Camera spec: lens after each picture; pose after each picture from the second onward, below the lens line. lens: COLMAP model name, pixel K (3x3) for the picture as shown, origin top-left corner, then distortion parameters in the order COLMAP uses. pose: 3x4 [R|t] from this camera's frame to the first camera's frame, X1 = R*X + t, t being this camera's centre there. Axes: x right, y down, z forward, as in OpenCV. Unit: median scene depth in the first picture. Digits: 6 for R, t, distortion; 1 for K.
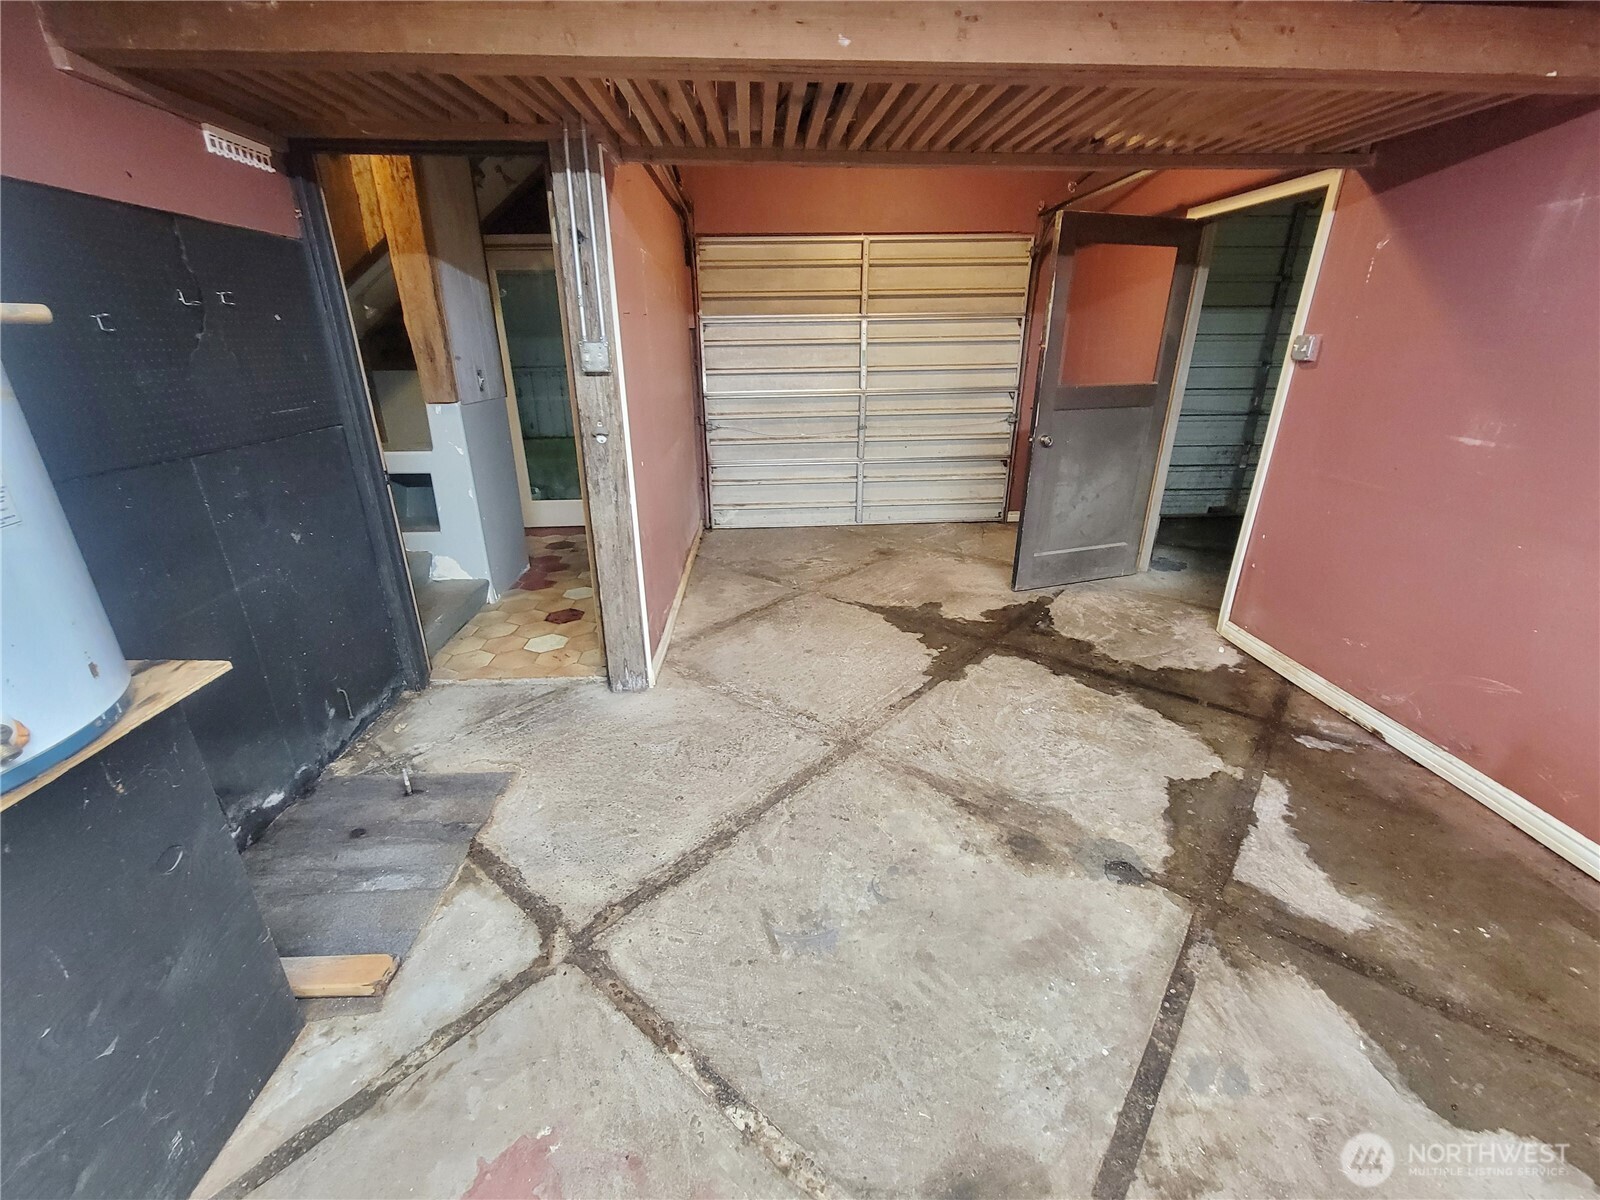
lens RADIAL K [[659.3, 0, 796.6], [0, 659.3, 595.1], [0, 0, 1]] dist [0.000164, 0.000867]
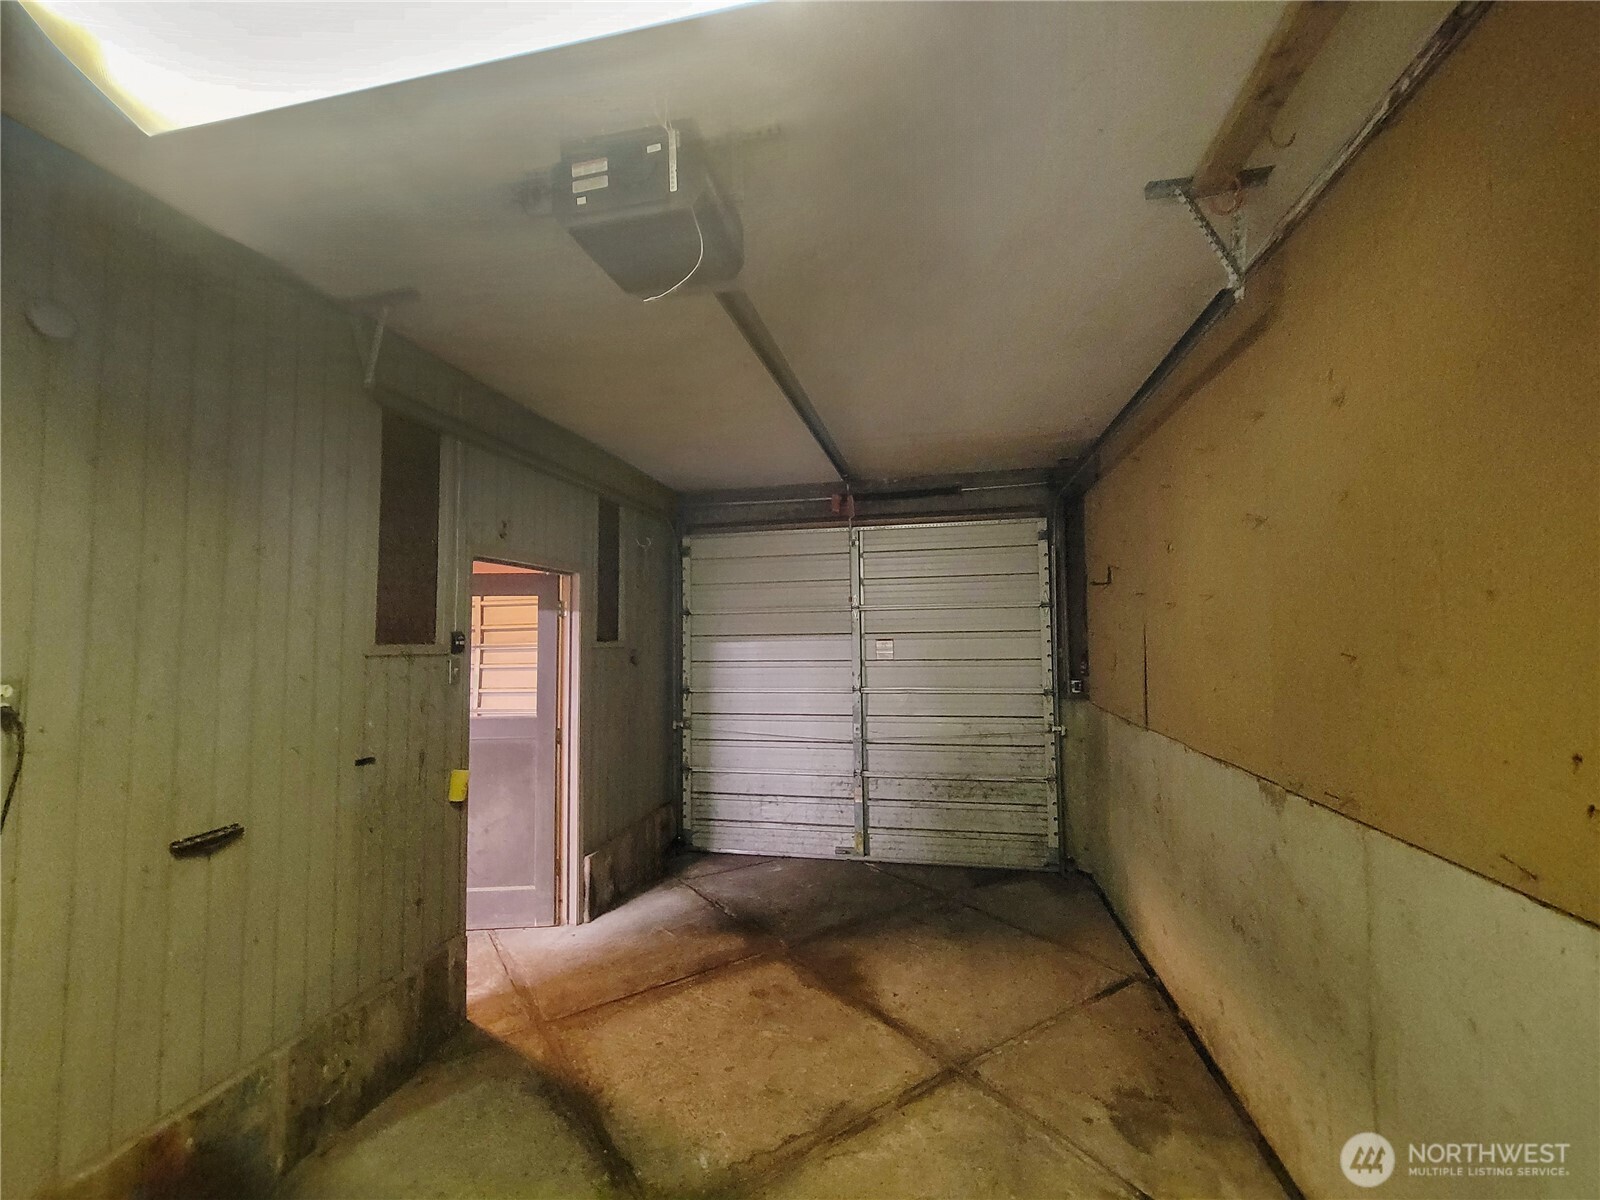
lens RADIAL K [[659.3, 0, 801.8], [0, 659.3, 599.2], [0, 0, 1]] dist [0.000164, 0.000867]
pose [[0.965630, -0.023218, -0.258883, 0.826976], [-0.086005, 0.911356, -0.402533, -0.079353], [0.245280, 0.410963, 0.878036, 0.103059]]
